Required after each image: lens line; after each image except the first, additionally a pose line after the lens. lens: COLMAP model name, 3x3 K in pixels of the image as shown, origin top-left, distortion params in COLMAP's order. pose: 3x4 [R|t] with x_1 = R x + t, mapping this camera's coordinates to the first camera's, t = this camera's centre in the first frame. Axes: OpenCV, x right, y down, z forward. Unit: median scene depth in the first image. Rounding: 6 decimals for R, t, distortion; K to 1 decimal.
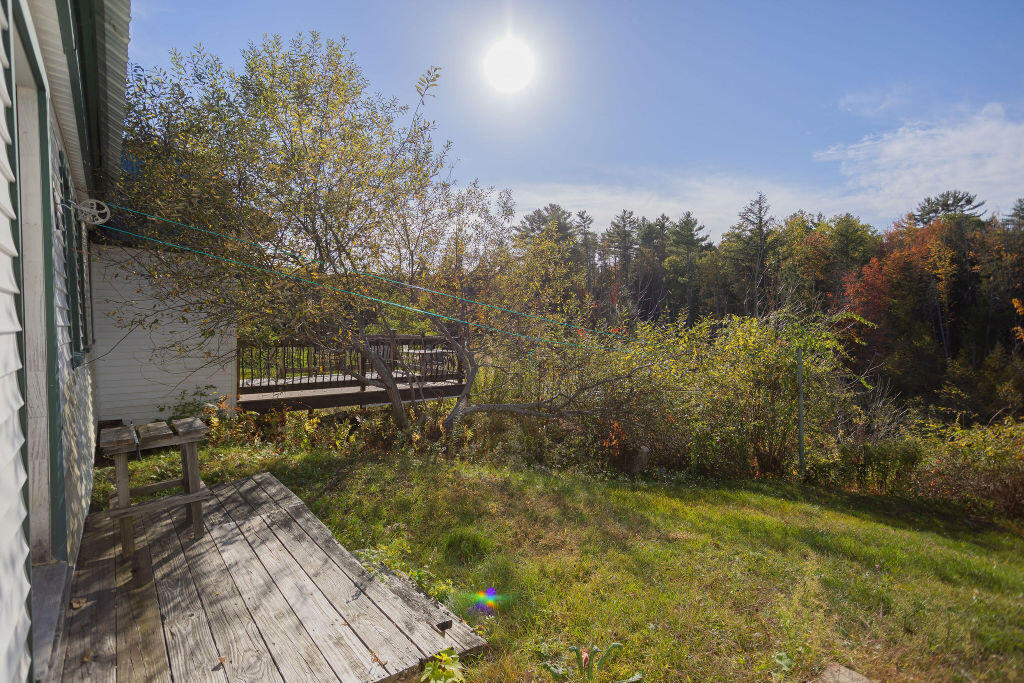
lens RADIAL K [[511.7, 0, 499.2], [0, 511.7, 334.8], [0, 0, 1]] dist [-0.002429, 0.022166]
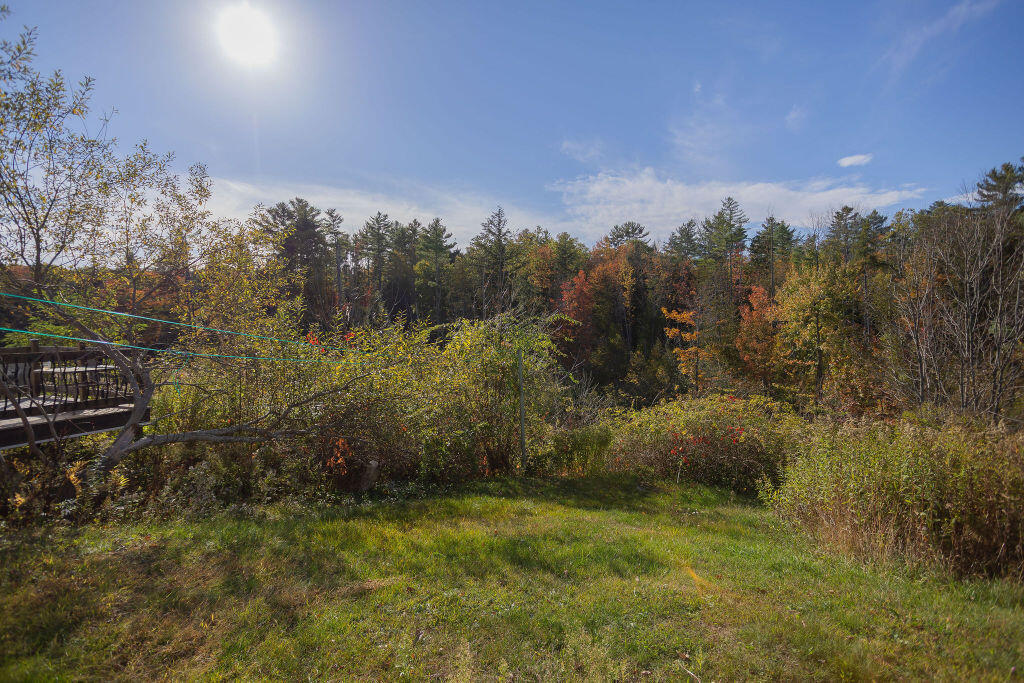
lens RADIAL K [[474.6, 0, 512.0], [0, 474.6, 341.5], [0, 0, 1]] dist [-0.000092, 0.000139]
pose [[0.895188, -0.026858, 0.444879, 0.082347], [0.021794, 0.999626, 0.016493, -0.003827], [-0.445155, -0.005069, 0.895439, 0.078079]]
